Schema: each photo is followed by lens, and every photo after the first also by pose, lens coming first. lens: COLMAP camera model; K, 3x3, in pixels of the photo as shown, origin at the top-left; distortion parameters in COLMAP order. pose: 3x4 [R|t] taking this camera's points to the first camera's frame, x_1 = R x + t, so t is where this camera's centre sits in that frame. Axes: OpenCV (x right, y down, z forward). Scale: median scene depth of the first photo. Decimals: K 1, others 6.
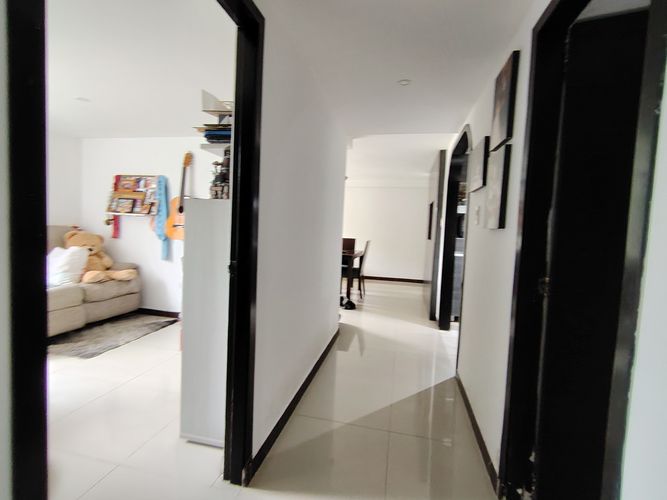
lens RADIAL K [[314.7, 0, 331.4], [0, 314.7, 243.8], [0, 0, 1]] dist [0.005629, 0.000782]
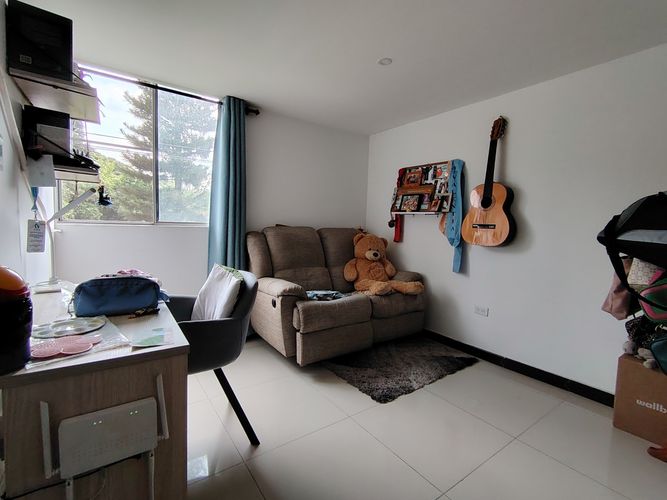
lens RADIAL K [[314.7, 0, 331.4], [0, 314.7, 243.8], [0, 0, 1]] dist [0.005629, 0.000782]
pose [[0.746708, 0.020218, -0.664845, -0.262833], [-0.029524, 0.999560, -0.002763, -0.005570], [0.664497, 0.021692, 0.746976, 0.251824]]
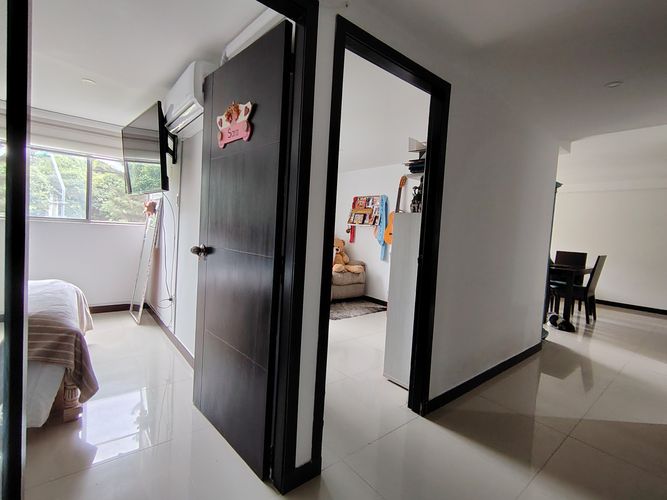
lens RADIAL K [[314.7, 0, 331.4], [0, 314.7, 243.8], [0, 0, 1]] dist [0.005629, 0.000782]
pose [[0.789357, 0.031348, -0.613134, 0.092891], [-0.054015, 0.998369, -0.018495, 0.019129], [0.611554, 0.047718, 0.789762, -0.146907]]
